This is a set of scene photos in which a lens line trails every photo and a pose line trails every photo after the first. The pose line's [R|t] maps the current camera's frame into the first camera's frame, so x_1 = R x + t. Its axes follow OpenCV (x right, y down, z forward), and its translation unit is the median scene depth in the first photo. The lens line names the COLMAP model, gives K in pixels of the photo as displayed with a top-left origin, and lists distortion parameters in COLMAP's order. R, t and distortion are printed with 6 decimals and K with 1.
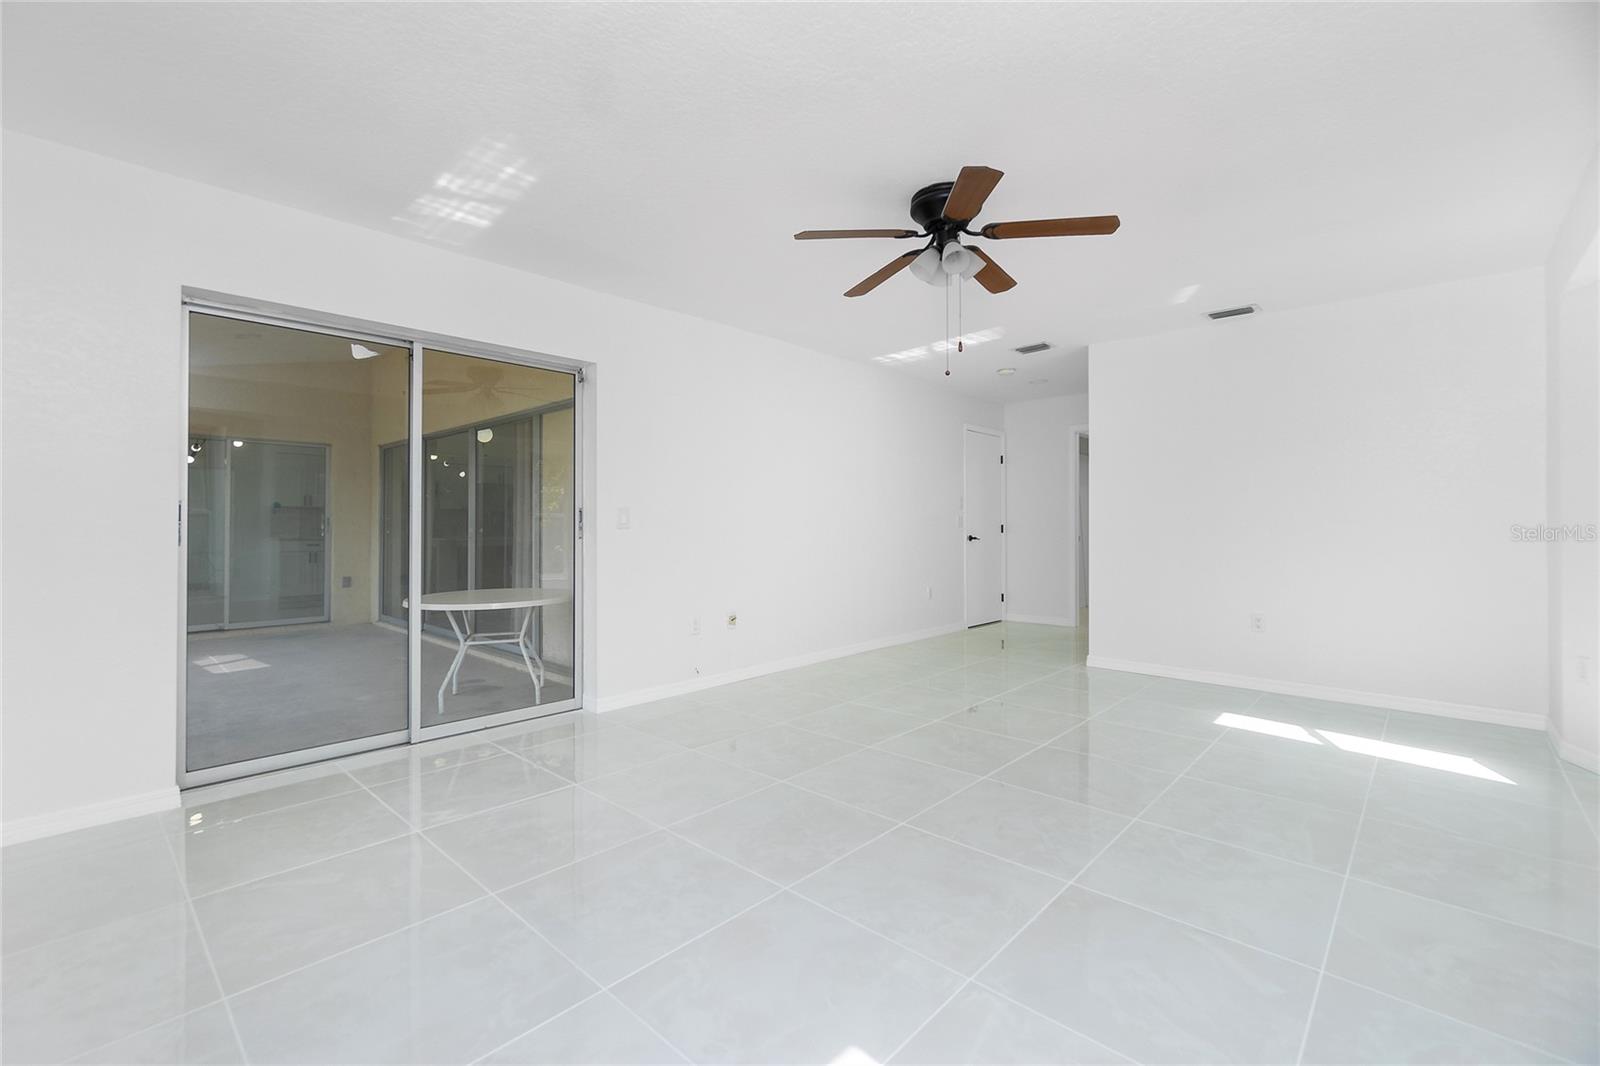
lens RADIAL K [[707.5, 0, 797.5], [0, 707.5, 528.6], [0, 0, 1]] dist [-0.004335, 0.002710]
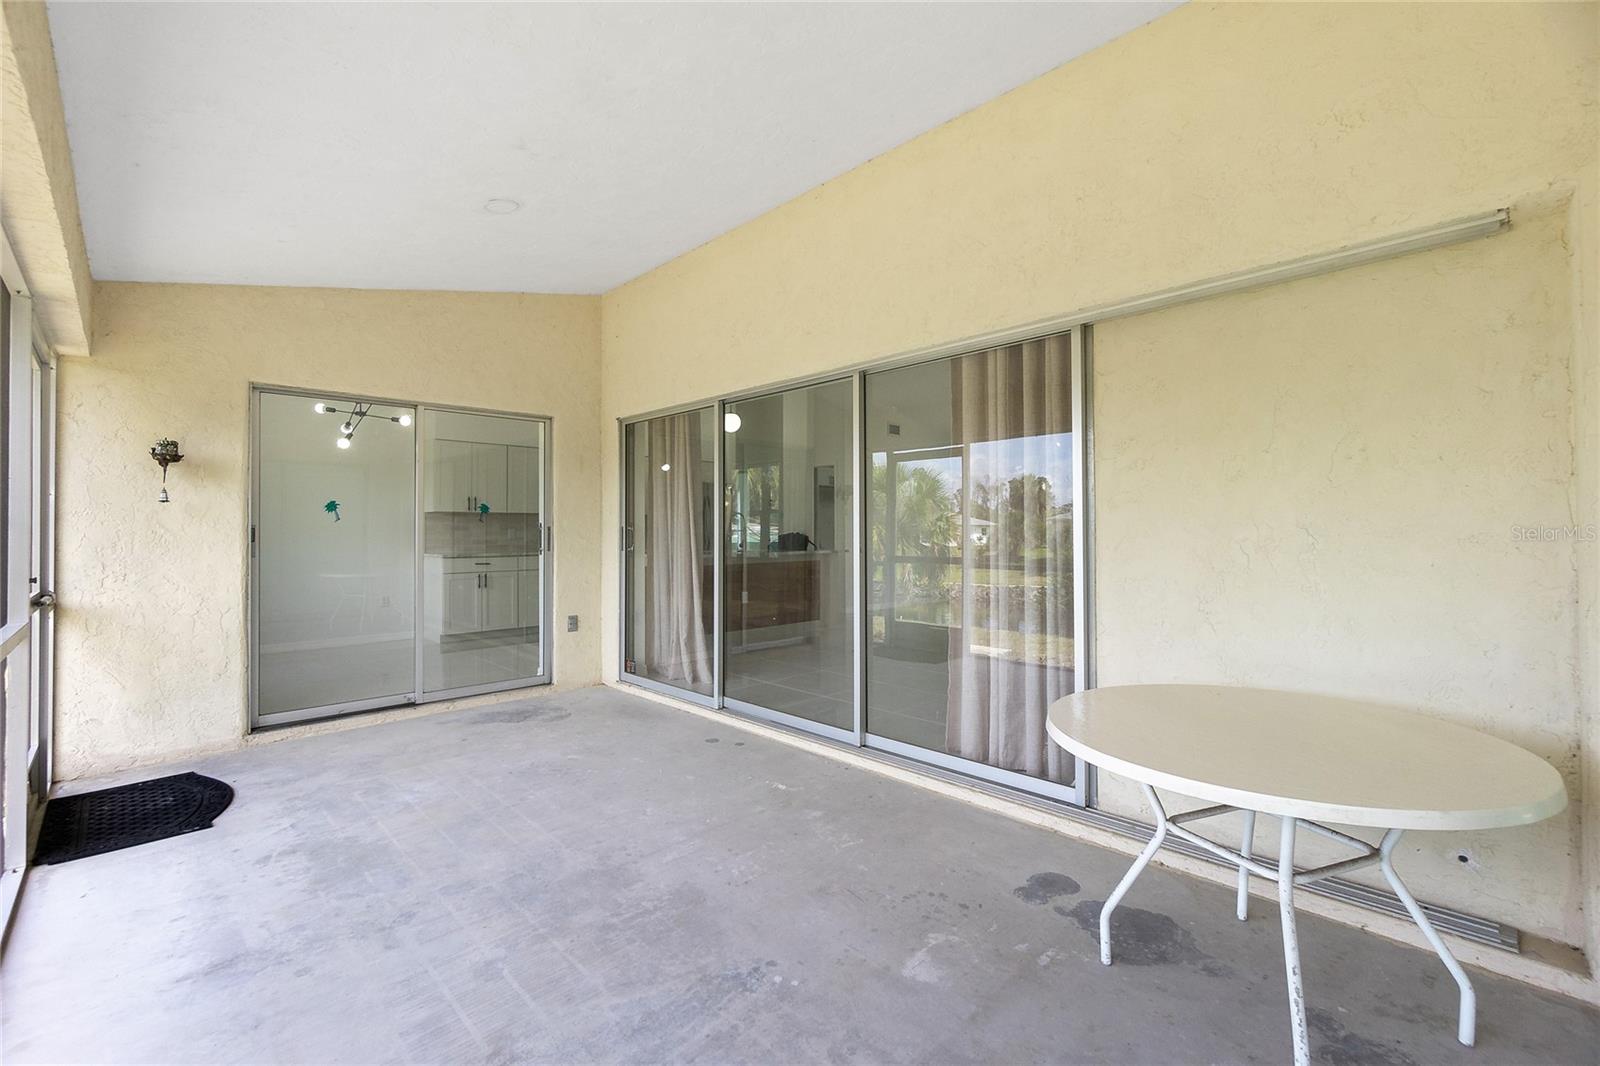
lens RADIAL K [[707.5, 0, 794.9], [0, 707.5, 529.7], [0, 0, 1]] dist [-0.004335, 0.002710]
pose [[0.998612, -0.001614, -0.052643, -0.391609], [0.001304, 0.999982, -0.005922, -0.008819], [0.052651, 0.005845, 0.998596, 0.342464]]
